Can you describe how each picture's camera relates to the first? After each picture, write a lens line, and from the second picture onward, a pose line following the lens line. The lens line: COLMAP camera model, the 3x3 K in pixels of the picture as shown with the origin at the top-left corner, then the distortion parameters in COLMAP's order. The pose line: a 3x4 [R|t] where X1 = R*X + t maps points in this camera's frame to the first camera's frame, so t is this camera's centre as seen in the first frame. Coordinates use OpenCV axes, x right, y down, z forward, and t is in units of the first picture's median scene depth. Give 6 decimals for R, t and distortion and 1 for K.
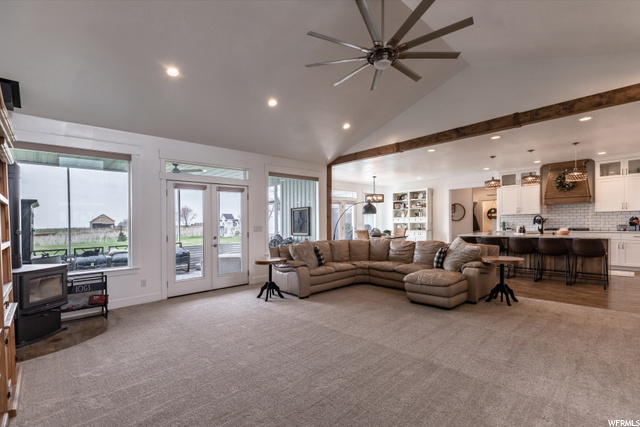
lens RADIAL K [[293.6, 0, 322.4], [0, 293.6, 226.1], [0, 0, 1]] dist [0.003946, -0.000129]
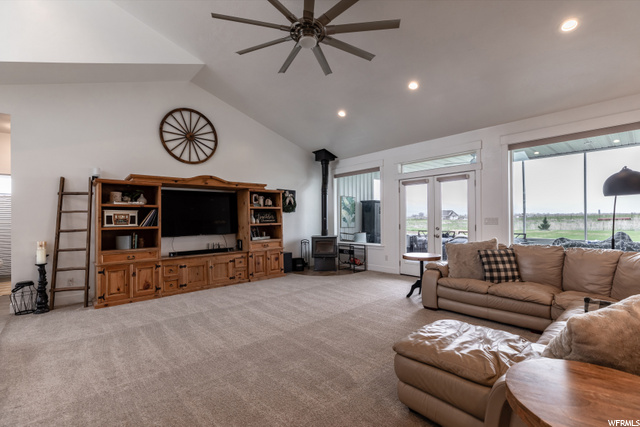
lens RADIAL K [[293.6, 0, 321.7], [0, 293.6, 215.8], [0, 0, 1]] dist [0.003946, -0.000129]
pose [[-0.028988, 0.017682, -0.999423, 0.612845], [-0.000500, 0.999843, 0.017704, -0.021122], [0.999580, 0.001013, -0.028974, 0.591296]]
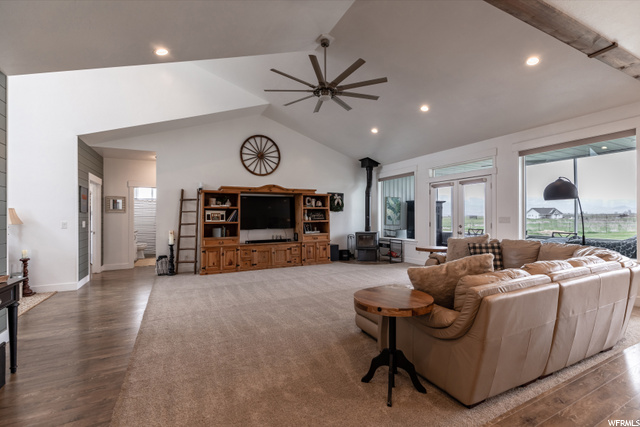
lens RADIAL K [[293.6, 0, 318.3], [0, 293.6, 209.7], [0, 0, 1]] dist [0.003946, -0.000129]
pose [[-0.293317, 0.003970, -0.956007, 0.823535], [0.002563, 0.999991, 0.003366, -0.027883], [0.956012, -0.001463, -0.293324, 0.754229]]
